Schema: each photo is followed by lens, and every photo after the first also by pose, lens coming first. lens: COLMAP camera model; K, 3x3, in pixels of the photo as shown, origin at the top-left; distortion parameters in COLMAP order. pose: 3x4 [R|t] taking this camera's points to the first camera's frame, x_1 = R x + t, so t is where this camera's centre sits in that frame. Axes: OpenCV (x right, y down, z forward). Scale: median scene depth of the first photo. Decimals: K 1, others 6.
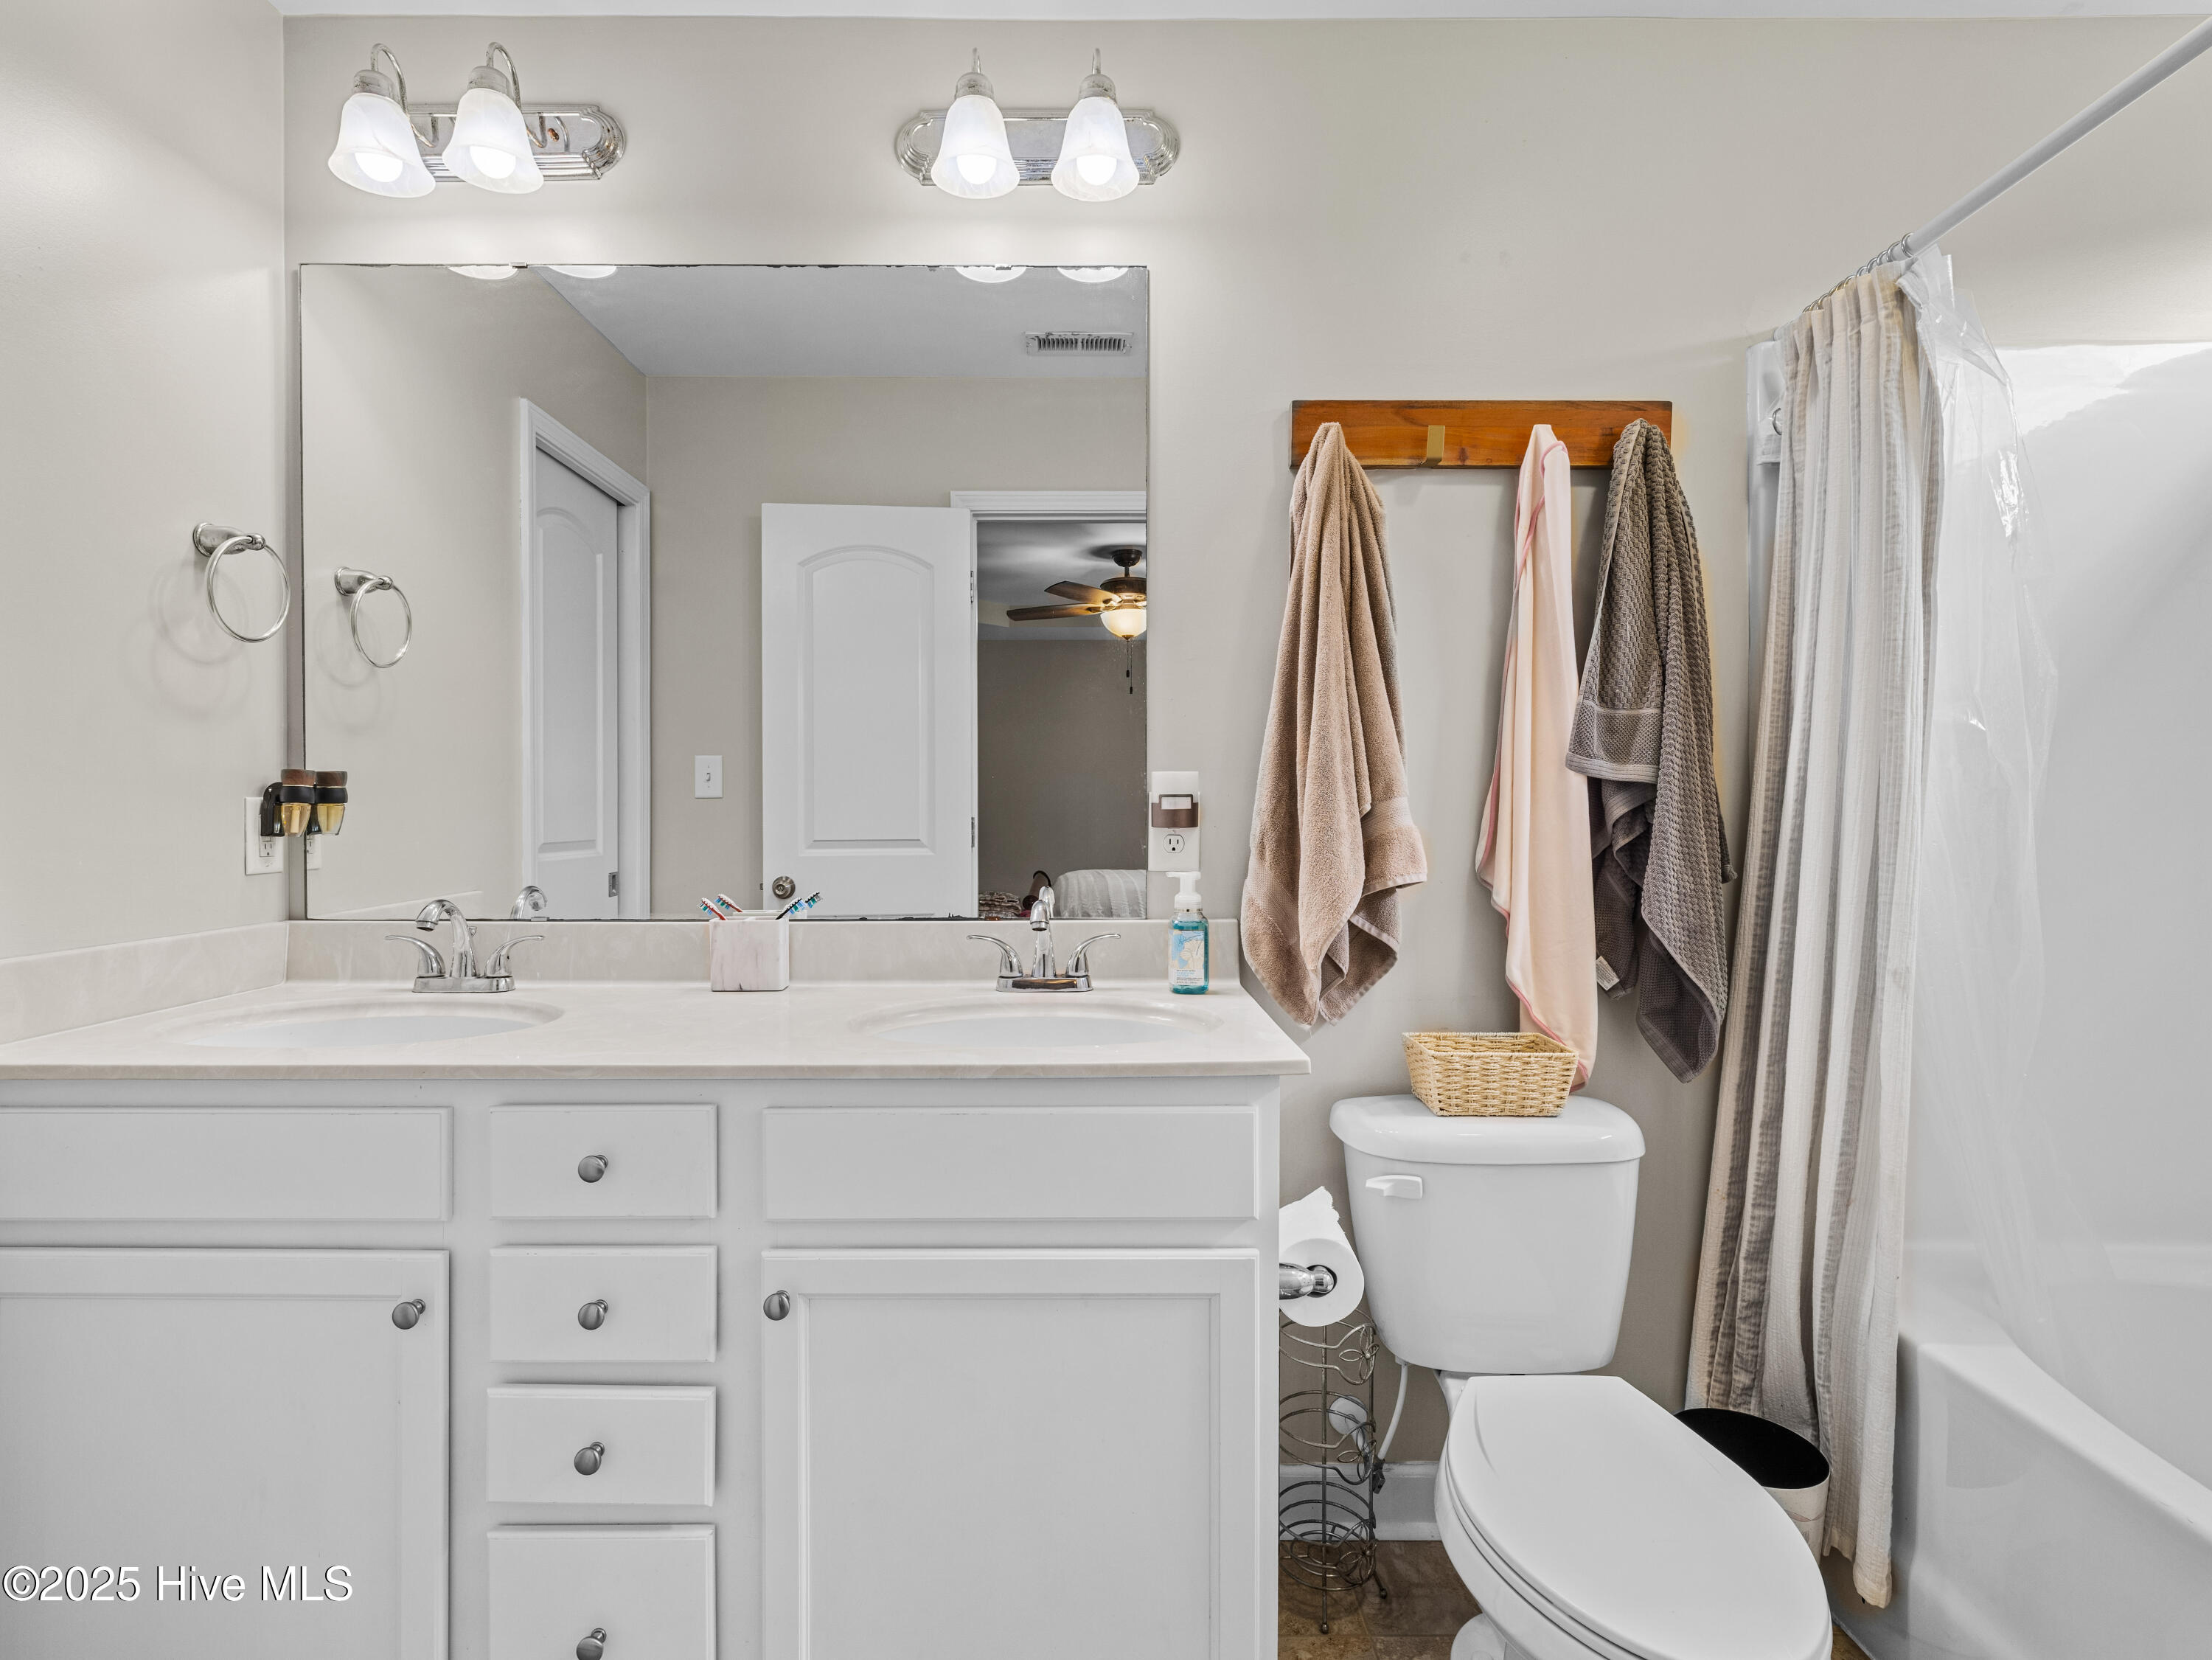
lens RADIAL K [[1054.8, 0, 1107.1], [0, 1054.8, 809.7], [0, 0, 1]] dist [-0.000680, 0.000196]
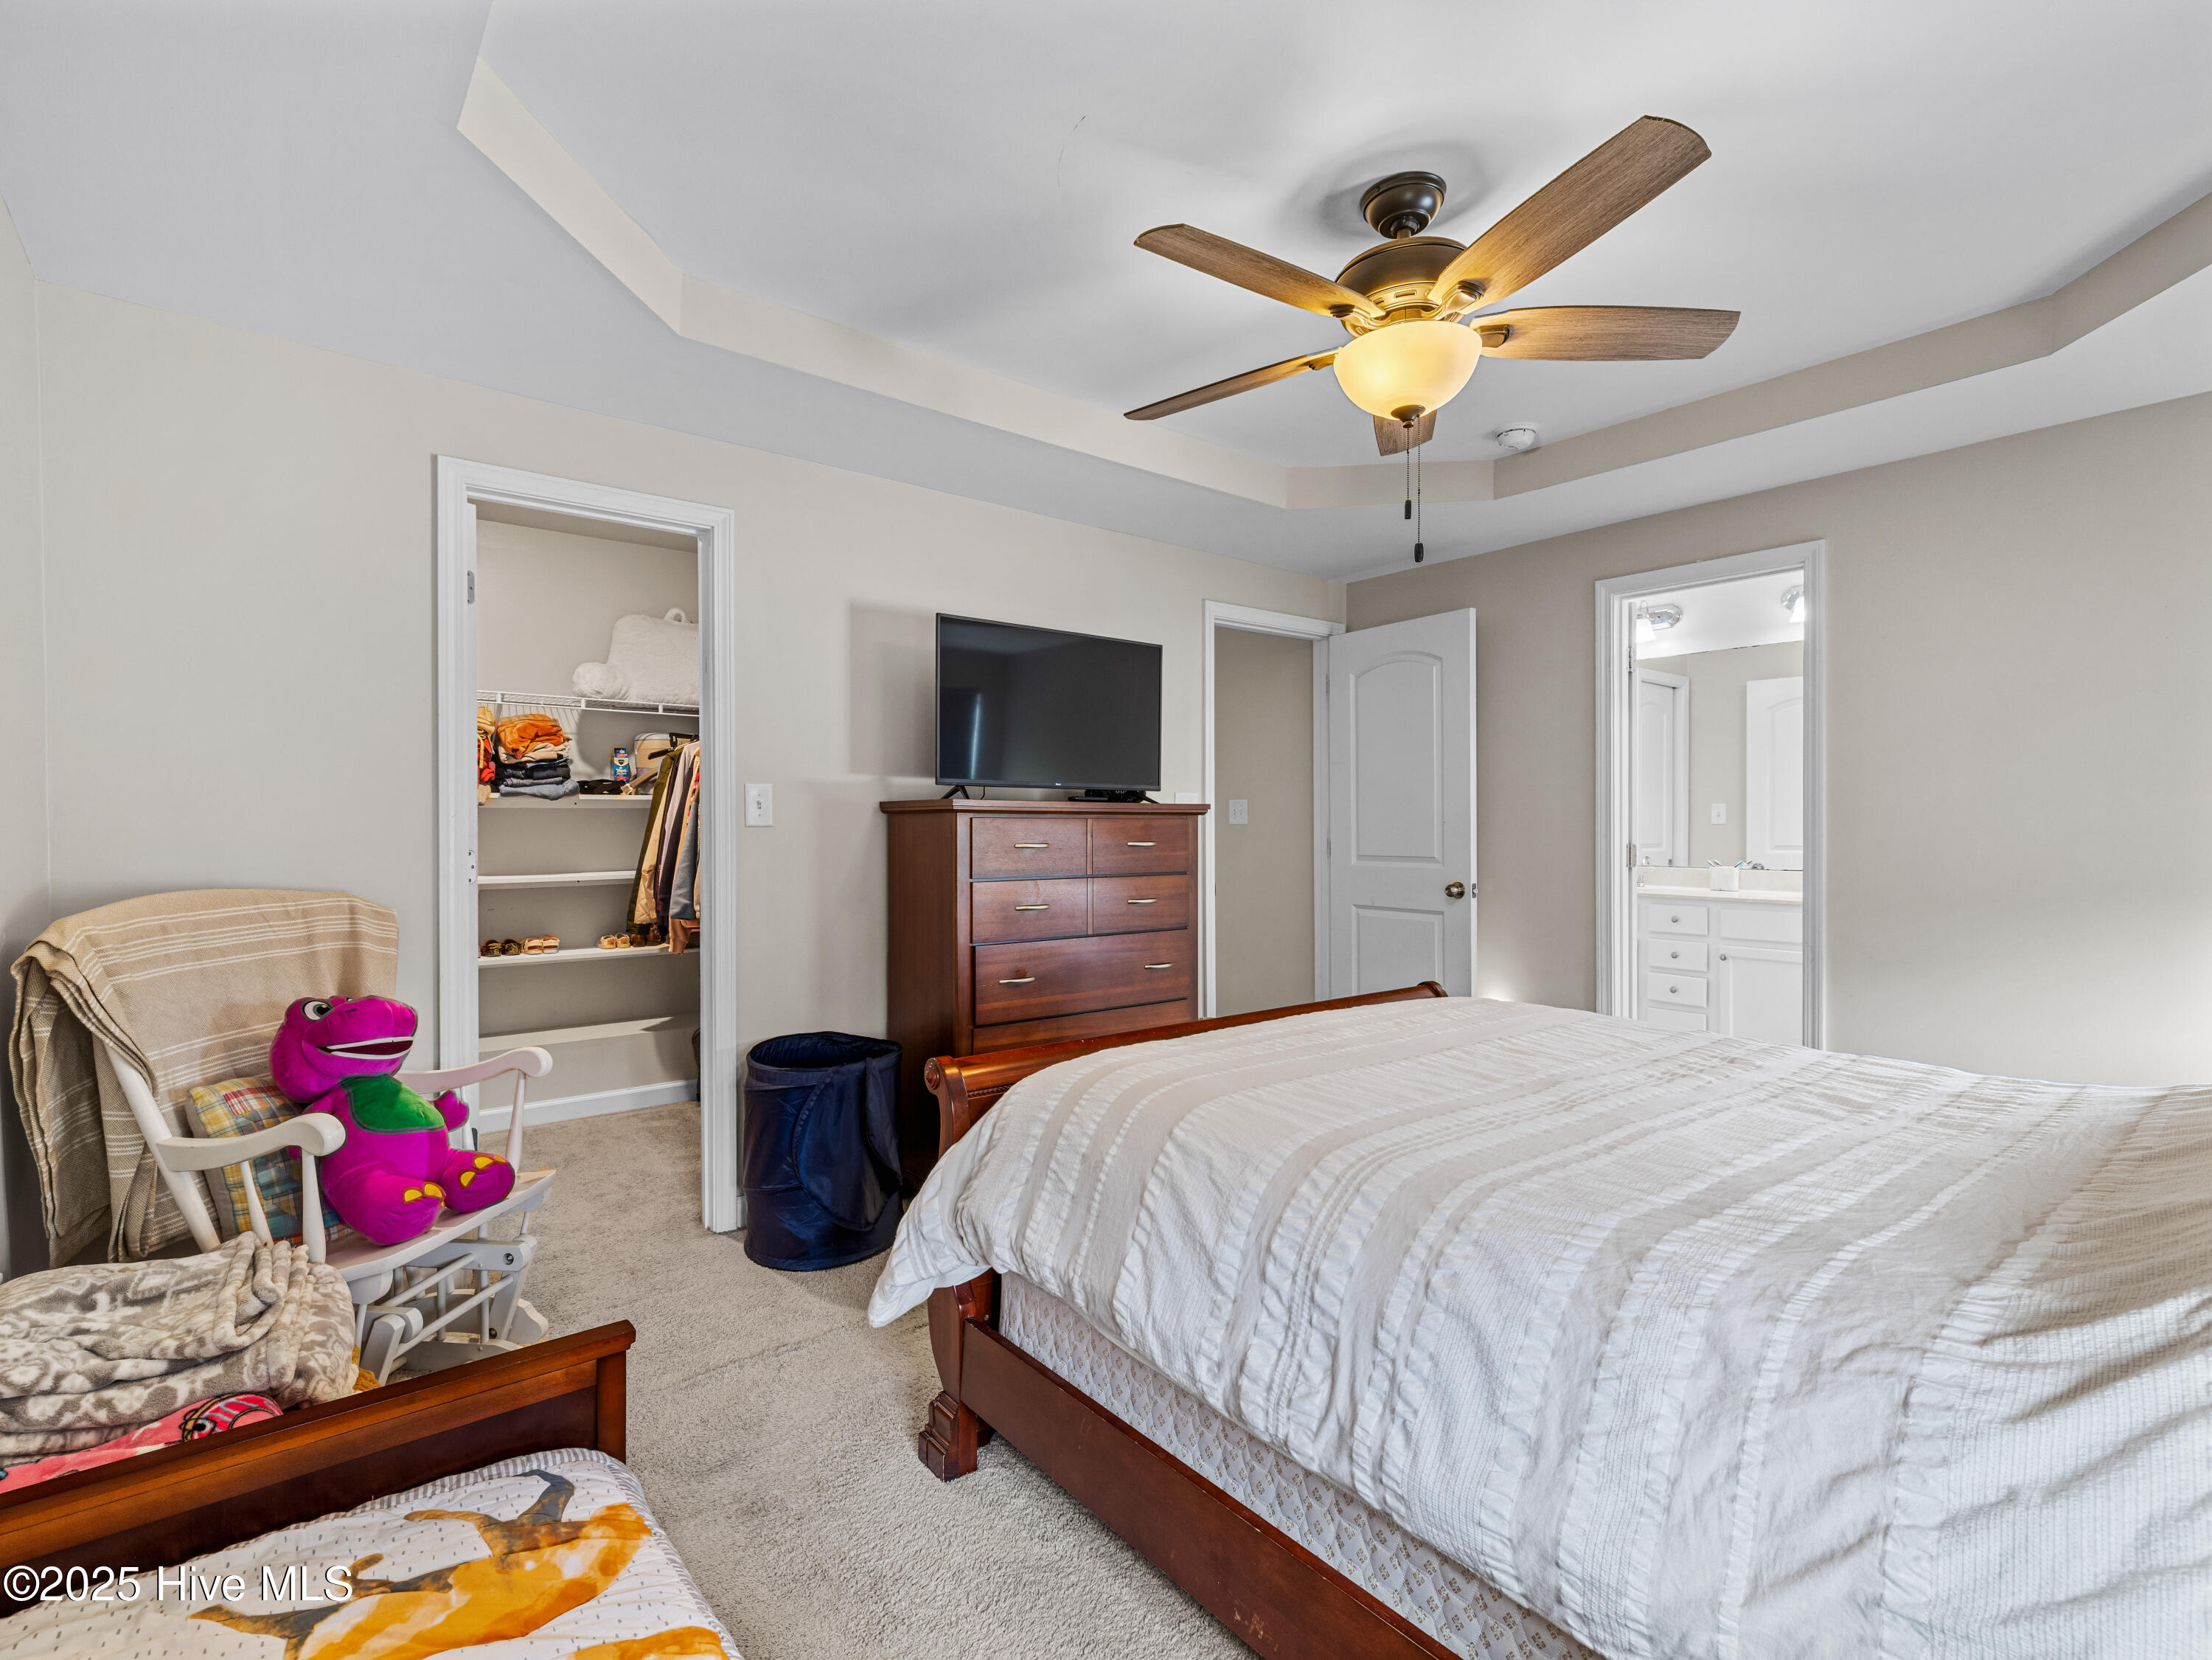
lens RADIAL K [[1044.9, 0, 1100.9], [0, 1044.9, 823.9], [0, 0, 1]] dist [0.000098, 0.000326]
pose [[0.607511, 0.004389, -0.794299, 0.930685], [-0.005564, 0.999984, 0.001269, -0.015003], [0.794292, 0.003649, 0.607525, -2.184089]]
